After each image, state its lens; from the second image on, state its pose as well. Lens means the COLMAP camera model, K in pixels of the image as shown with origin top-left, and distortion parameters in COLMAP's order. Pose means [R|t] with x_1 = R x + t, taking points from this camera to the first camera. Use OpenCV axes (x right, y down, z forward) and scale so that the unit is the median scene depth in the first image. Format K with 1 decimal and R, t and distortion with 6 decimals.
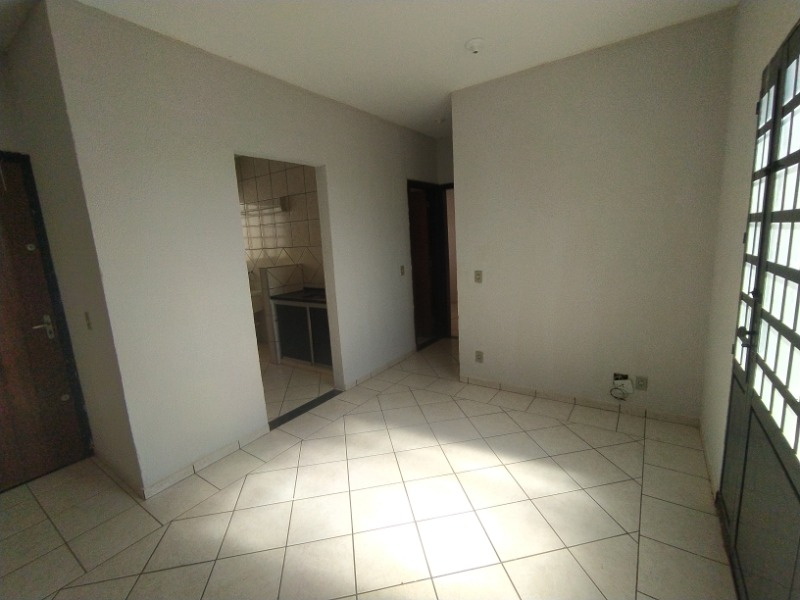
lens RADIAL K [[358.5, 0, 400.0], [0, 358.5, 300.0], [0, 0, 1]] dist [-0.049761, 0.000196]
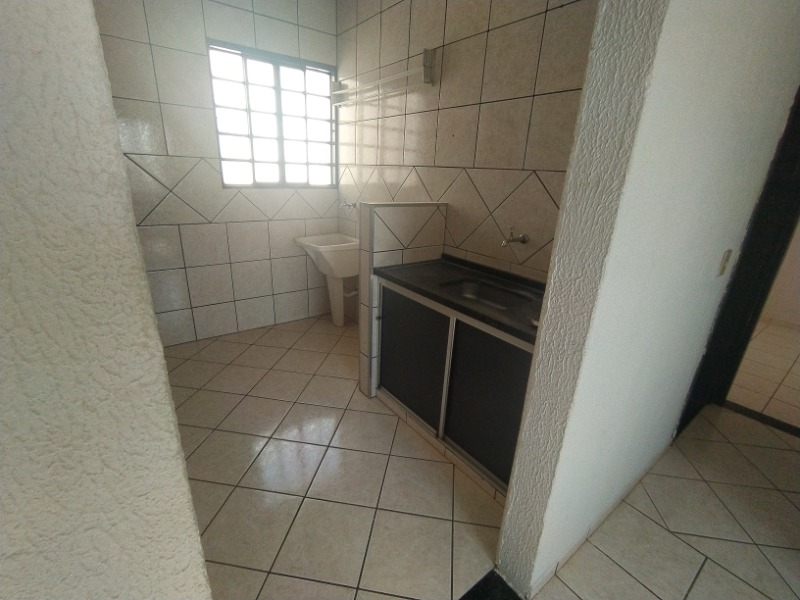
lens RADIAL K [[360.7, 0, 400.0], [0, 360.7, 300.0], [0, 0, 1]] dist [0.001501, 0.000253]
pose [[0.941266, 0.198219, -0.273363, -0.205012], [-0.150743, 0.971090, 0.185098, -0.065101], [0.302150, -0.133019, 0.943934, 0.590348]]
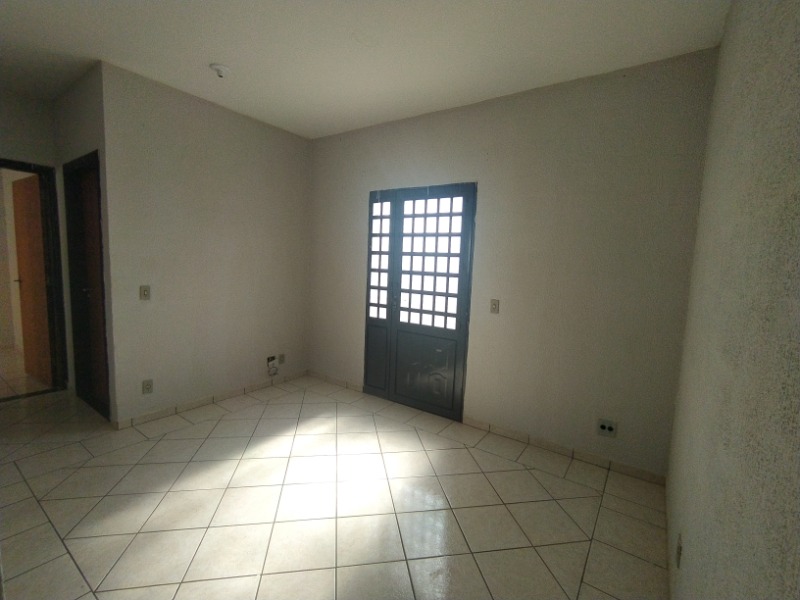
lens RADIAL K [[366.6, 0, 400.0], [0, 366.6, 300.0], [0, 0, 1]] dist [-0.041736, 0.000021]
pose [[0.001869, -0.051382, 0.998677, -0.519560], [0.130483, 0.990153, 0.050699, -0.009623], [-0.991449, 0.130215, 0.008555, 0.306889]]
